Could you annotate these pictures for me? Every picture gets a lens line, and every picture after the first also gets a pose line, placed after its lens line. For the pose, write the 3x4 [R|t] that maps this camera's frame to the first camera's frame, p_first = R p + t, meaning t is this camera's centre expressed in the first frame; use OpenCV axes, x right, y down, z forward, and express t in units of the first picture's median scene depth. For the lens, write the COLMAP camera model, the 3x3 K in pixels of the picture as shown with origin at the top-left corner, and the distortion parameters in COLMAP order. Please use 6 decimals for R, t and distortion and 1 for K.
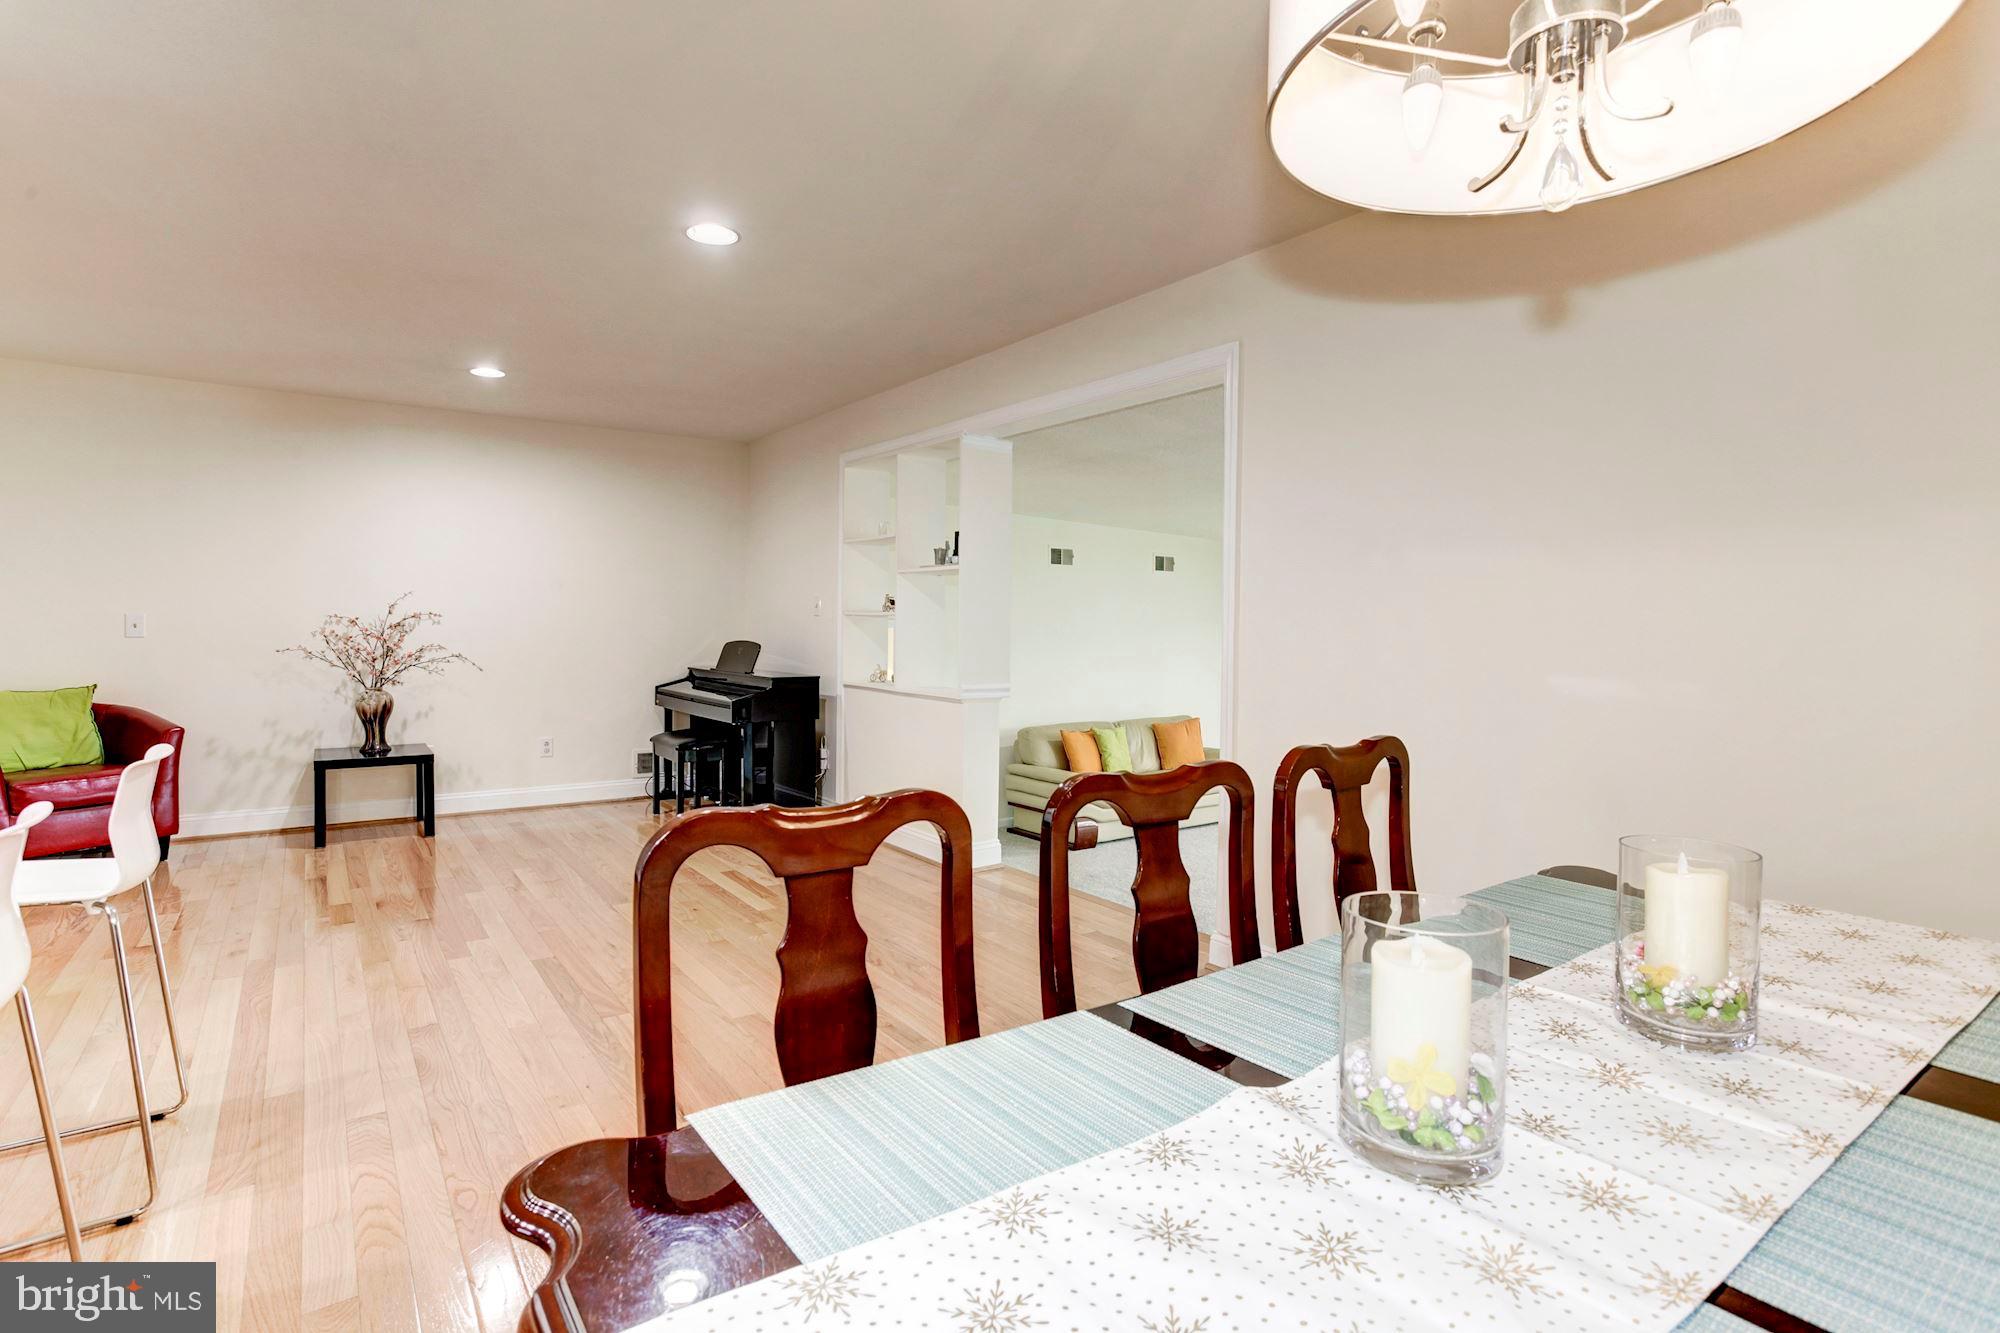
lens RADIAL K [[991.1, 0, 1012.1], [0, 991.1, 617.1], [0, 0, 1]] dist [0.000591, 0.000840]
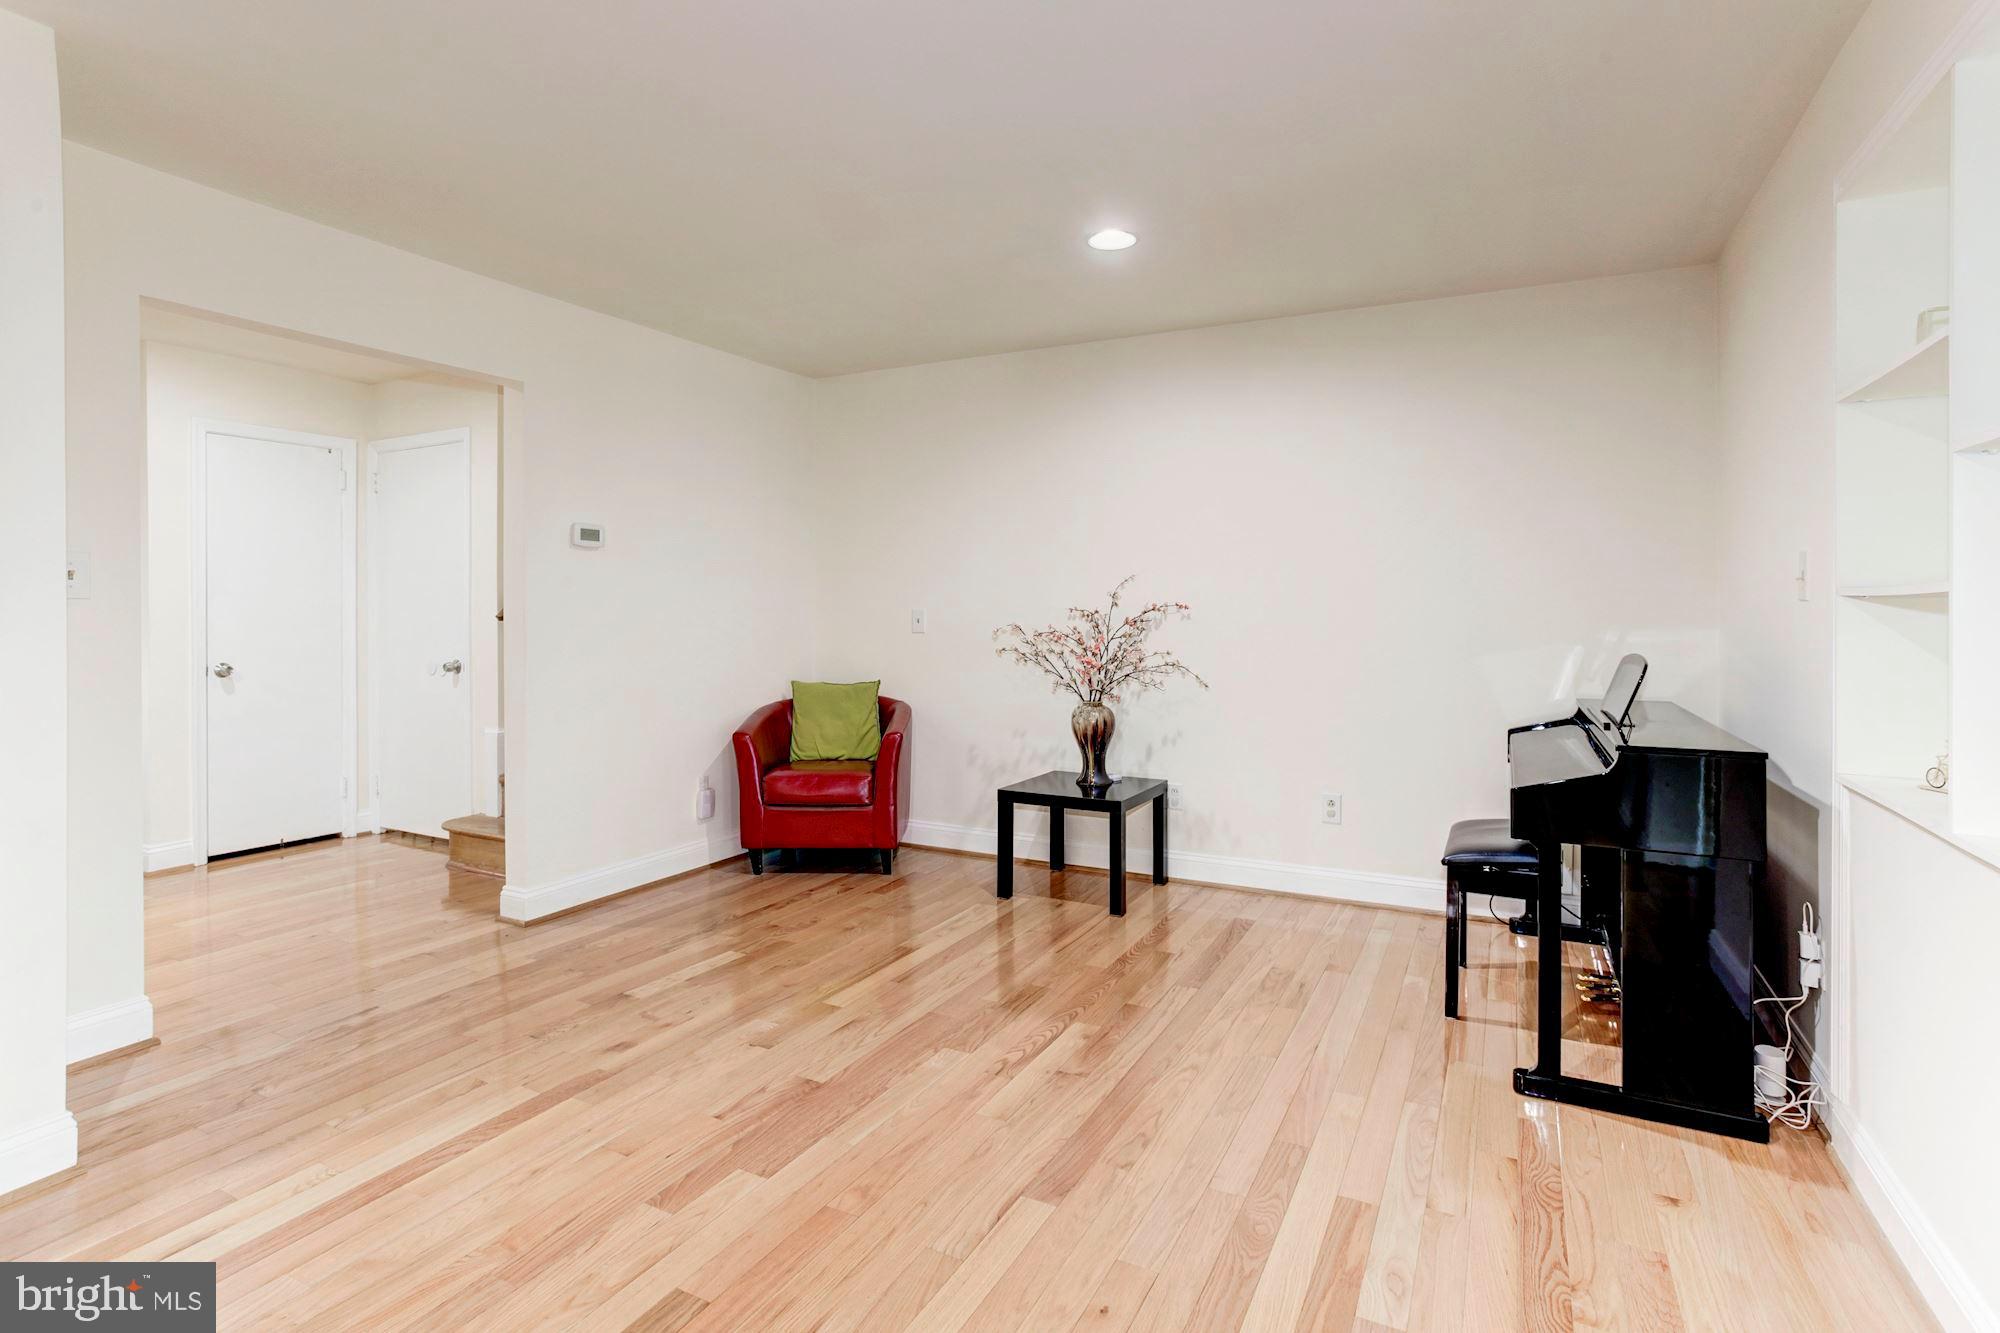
lens RADIAL K [[989.9, 0, 1002.9], [0, 989.9, 586.6], [0, 0, 1]] dist [-0.054743, 0.026073]
pose [[0.426003, -0.029245, -0.904249, 0.027176], [0.010948, 0.999571, -0.027171, 0.001684], [0.904655, 0.001676, 0.426140, 0.609033]]
